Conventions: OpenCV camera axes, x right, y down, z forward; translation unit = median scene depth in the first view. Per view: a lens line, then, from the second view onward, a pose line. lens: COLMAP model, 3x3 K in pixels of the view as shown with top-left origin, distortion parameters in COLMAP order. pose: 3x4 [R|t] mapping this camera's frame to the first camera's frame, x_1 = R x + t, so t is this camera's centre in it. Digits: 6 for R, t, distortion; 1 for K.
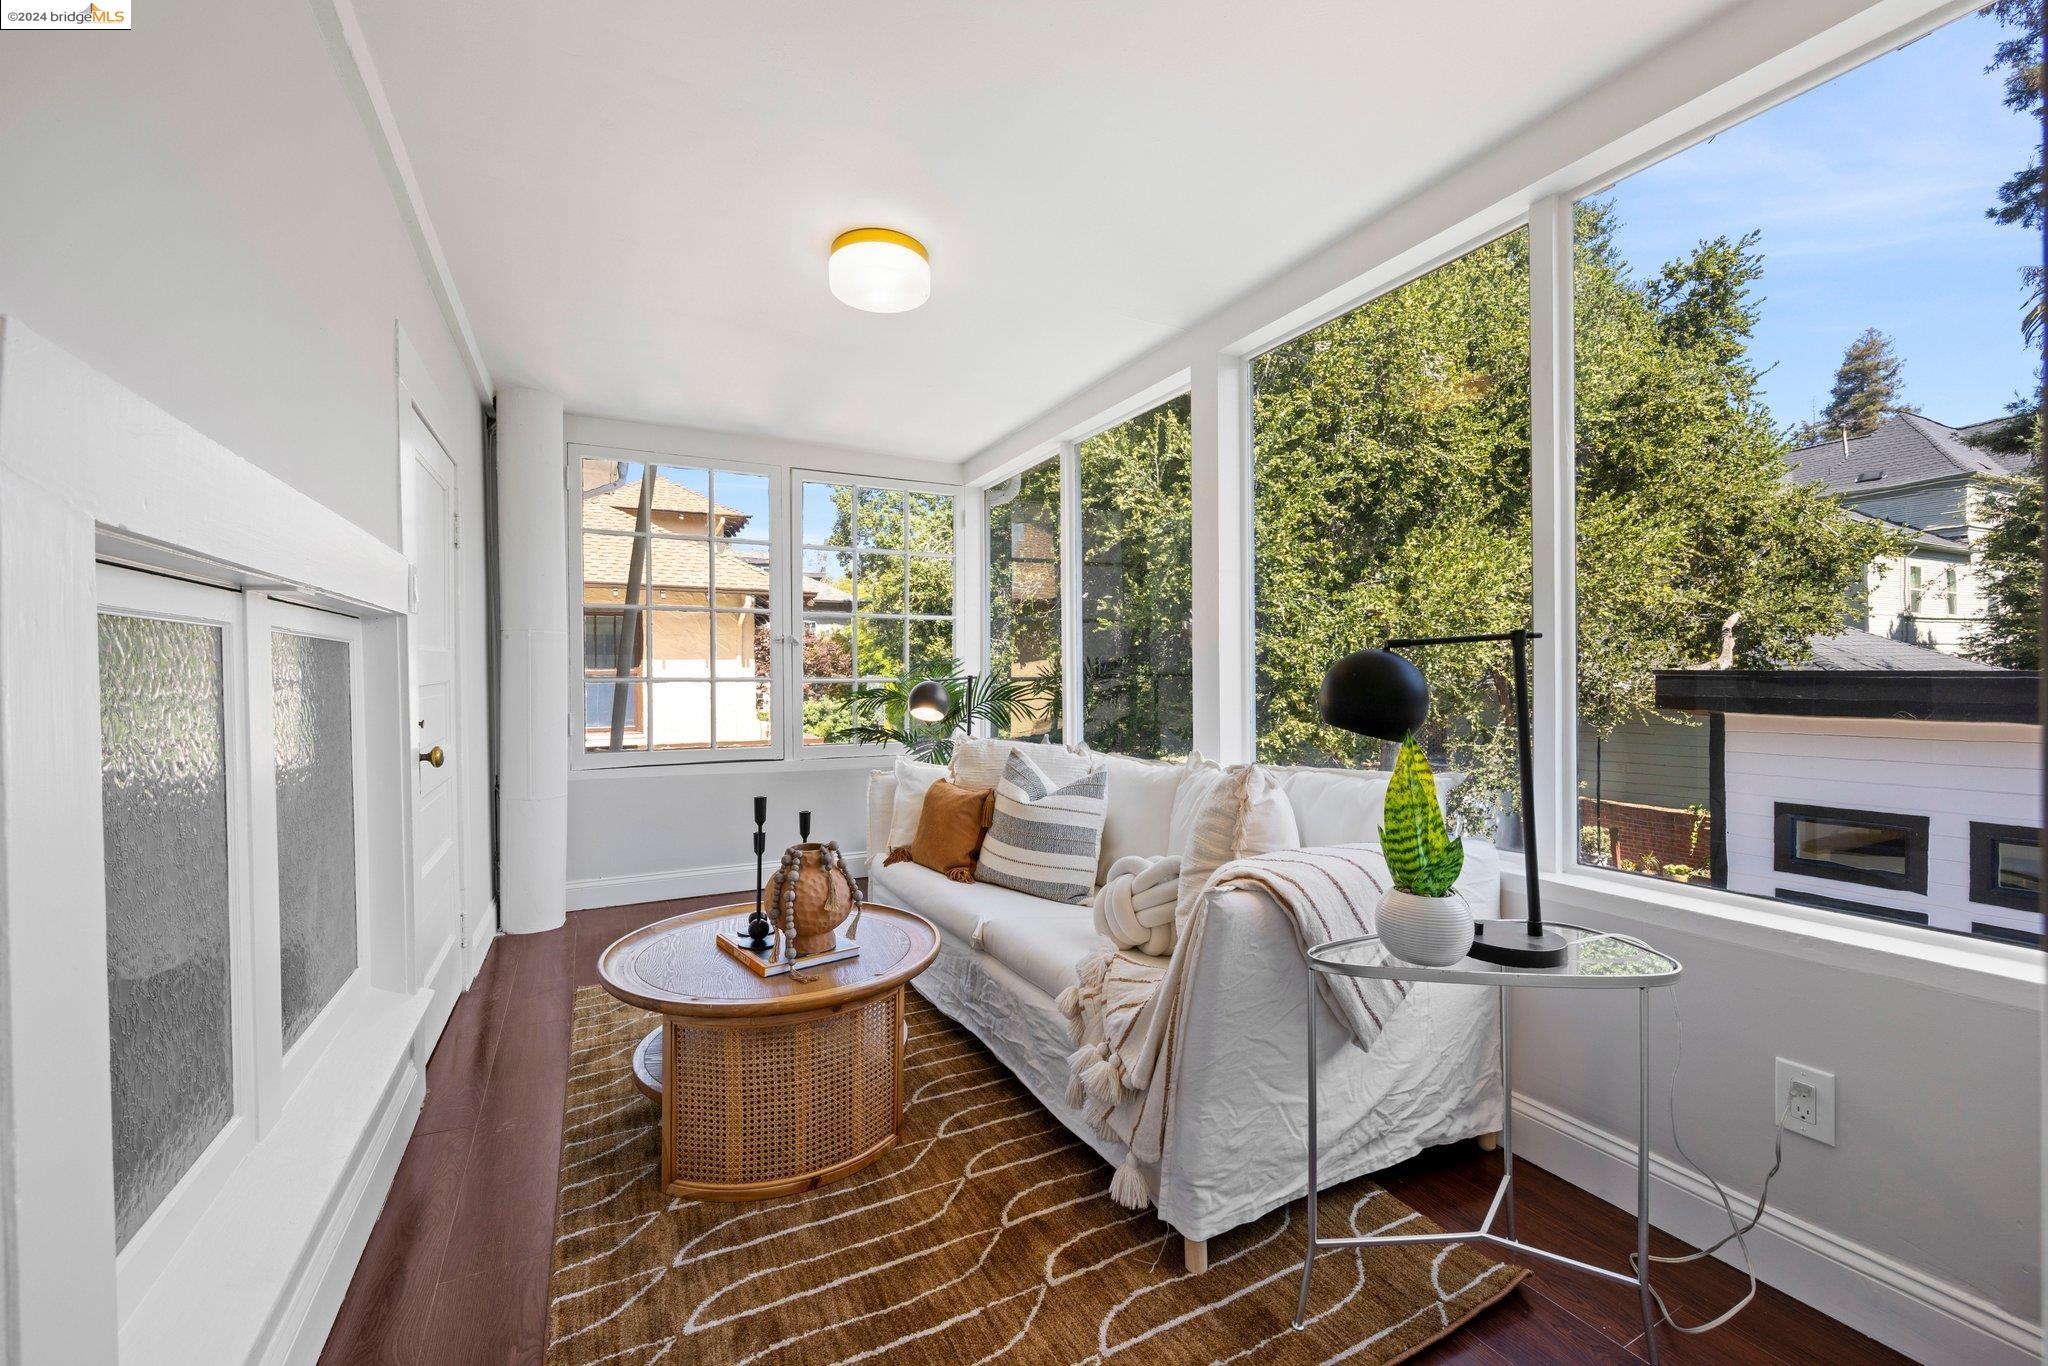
lens RADIAL K [[801.1, 0, 1024.0], [0, 801.1, 683.0], [0, 0, 1]] dist [-0.000910, -0.000413]
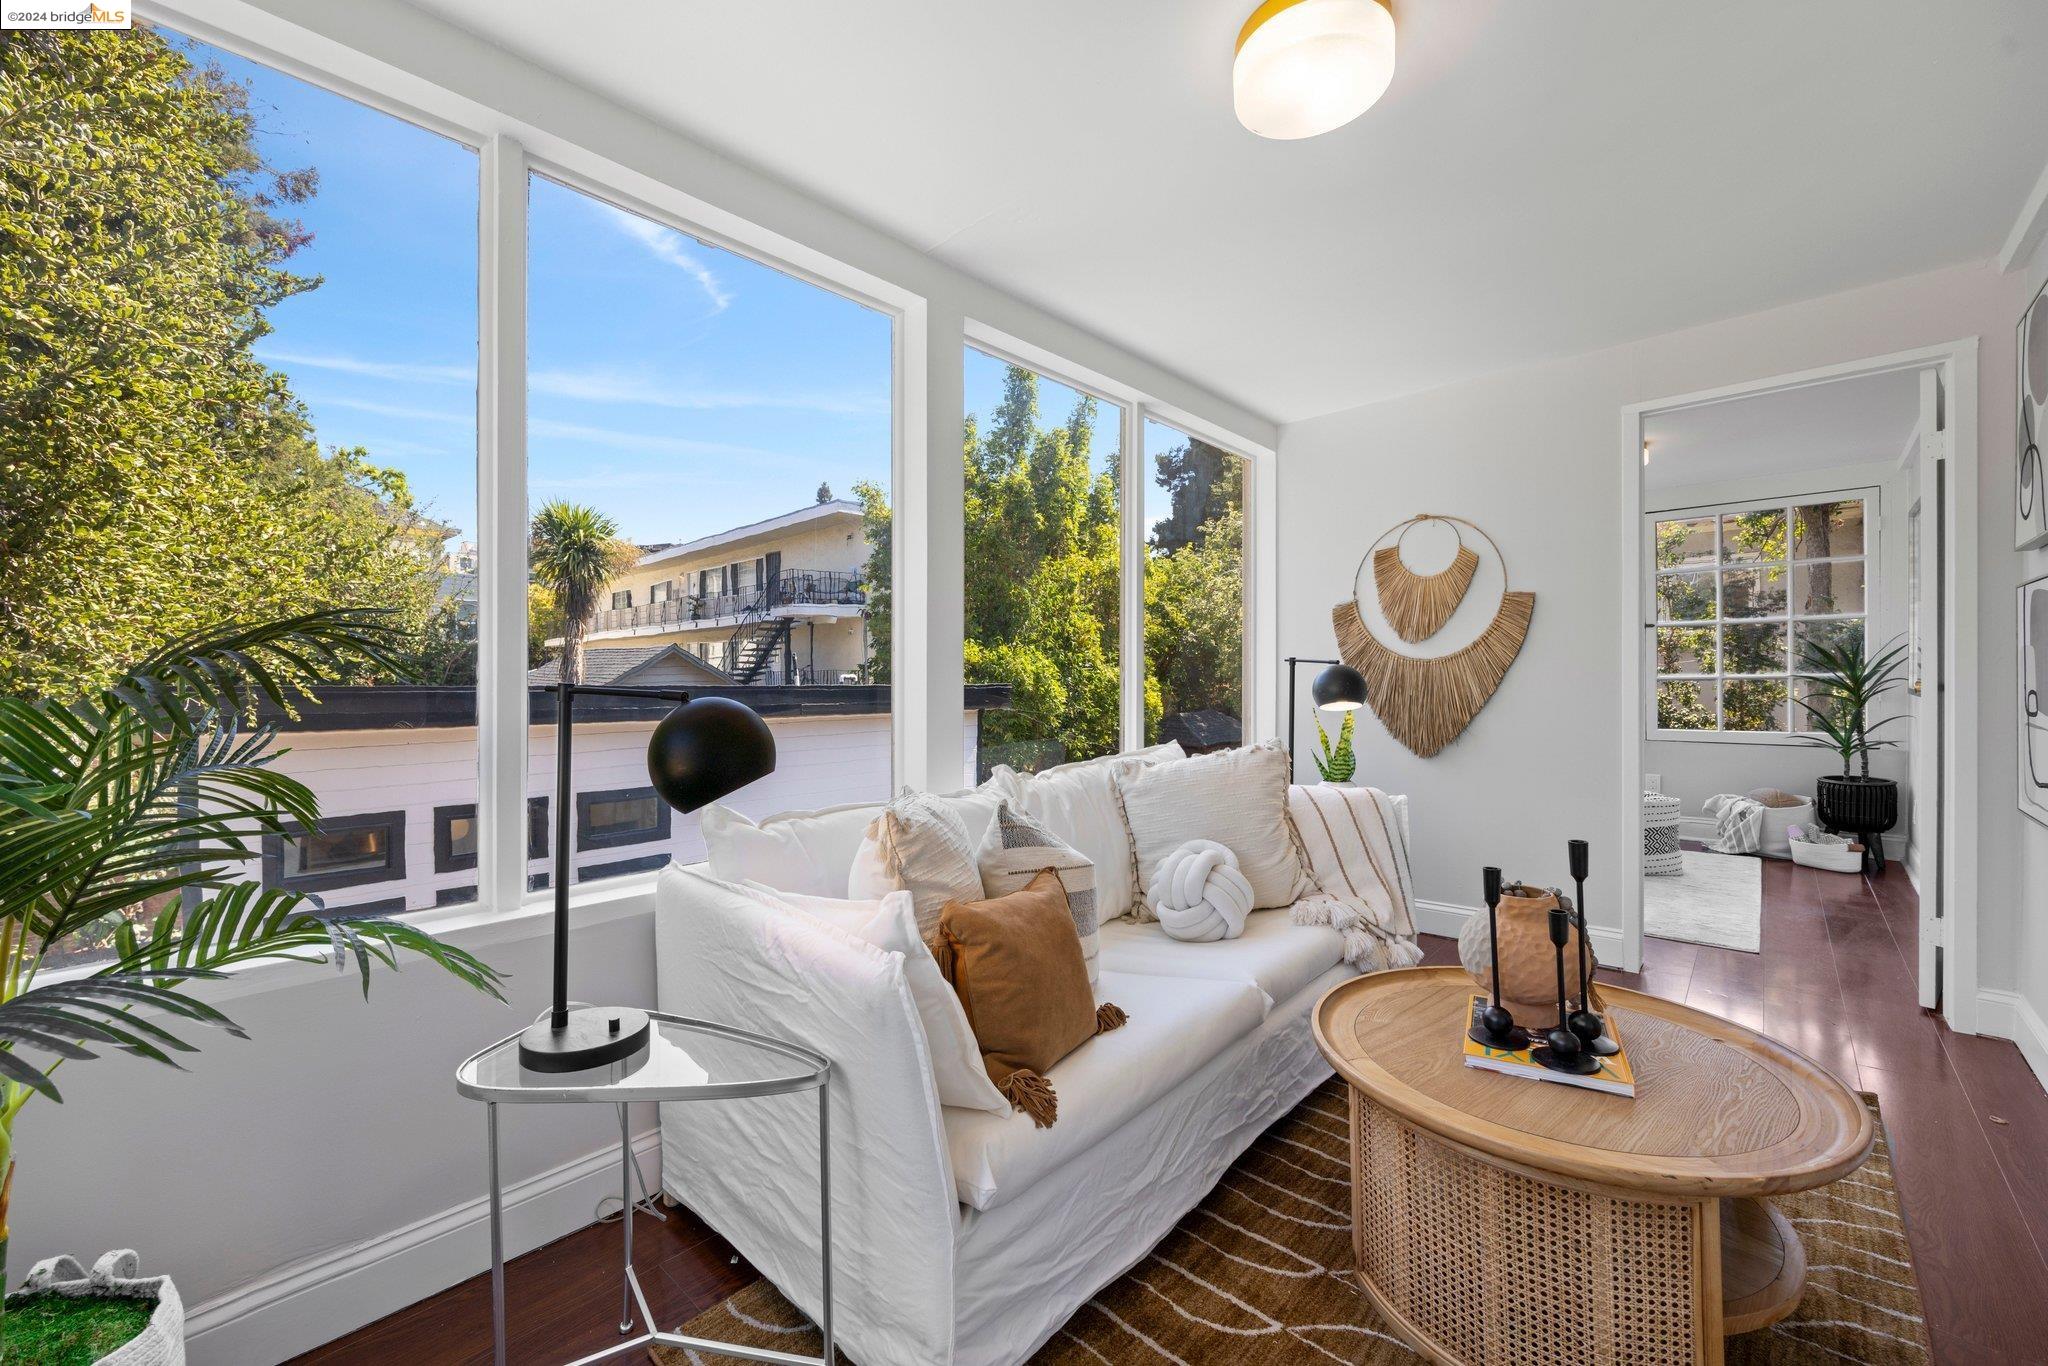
lens RADIAL K [[801.1, 0, 1024.0], [0, 801.1, 683.0], [0, 0, 1]] dist [-0.000910, -0.000413]
pose [[-0.372709, 0.001731, 0.927947, -0.394258], [0.014392, 0.999889, 0.003915, -0.014441], [-0.927837, 0.014814, -0.372692, 0.841267]]
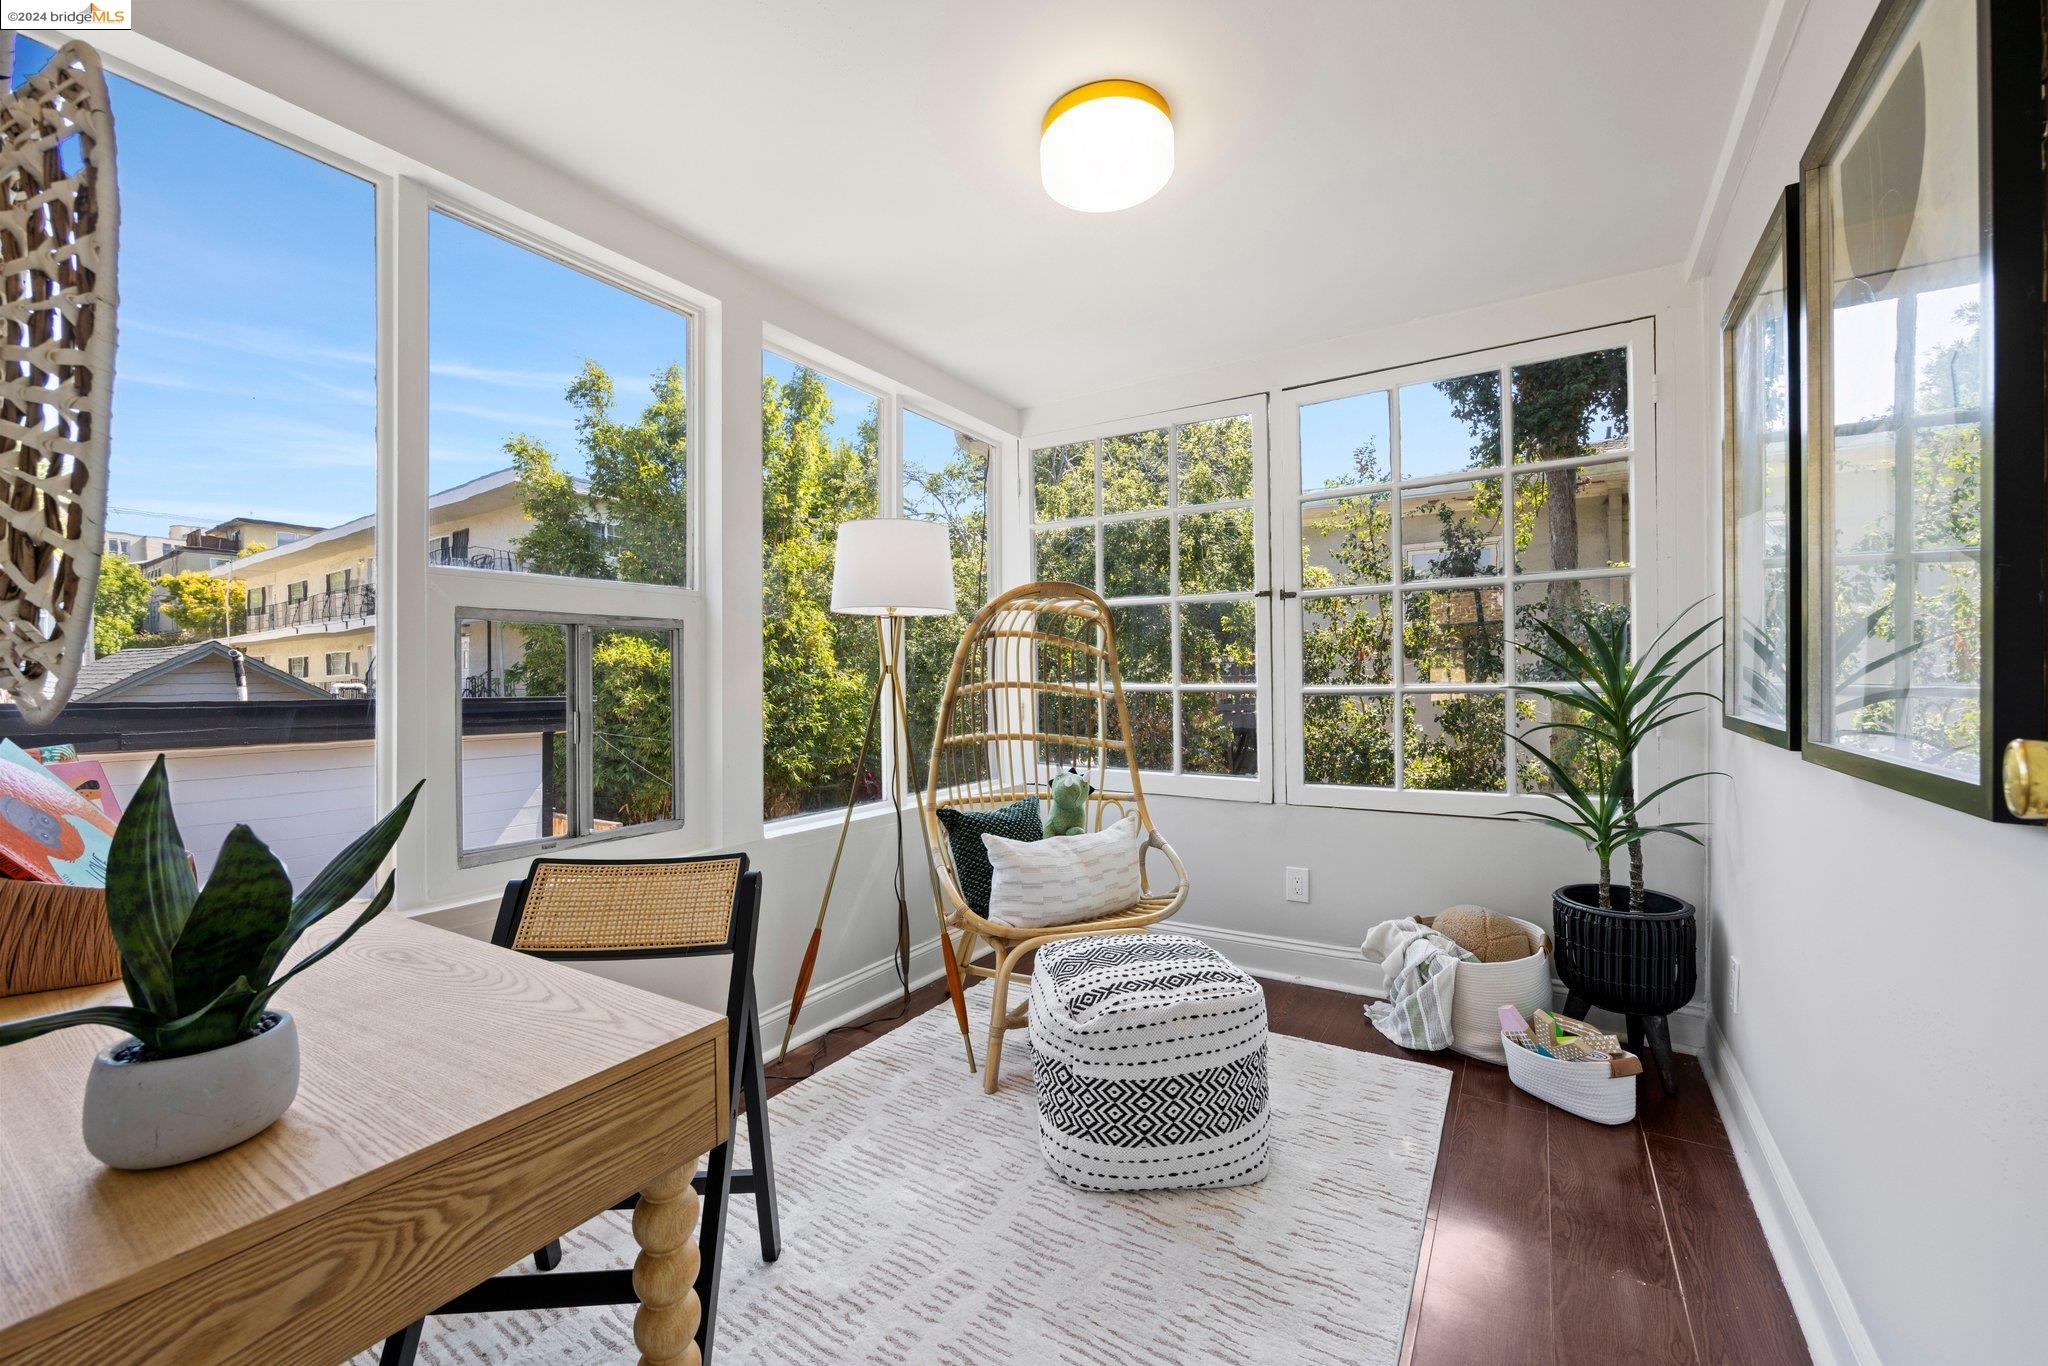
lens RADIAL K [[801.1, 0, 1024.0], [0, 801.1, 683.0], [0, 0, 1]] dist [-0.000910, -0.000413]
pose [[-0.525412, 0.011507, 0.850770, -0.344567], [0.015064, 0.999878, -0.004221, -0.013903], [-0.850714, 0.010598, -0.525522, 0.719666]]
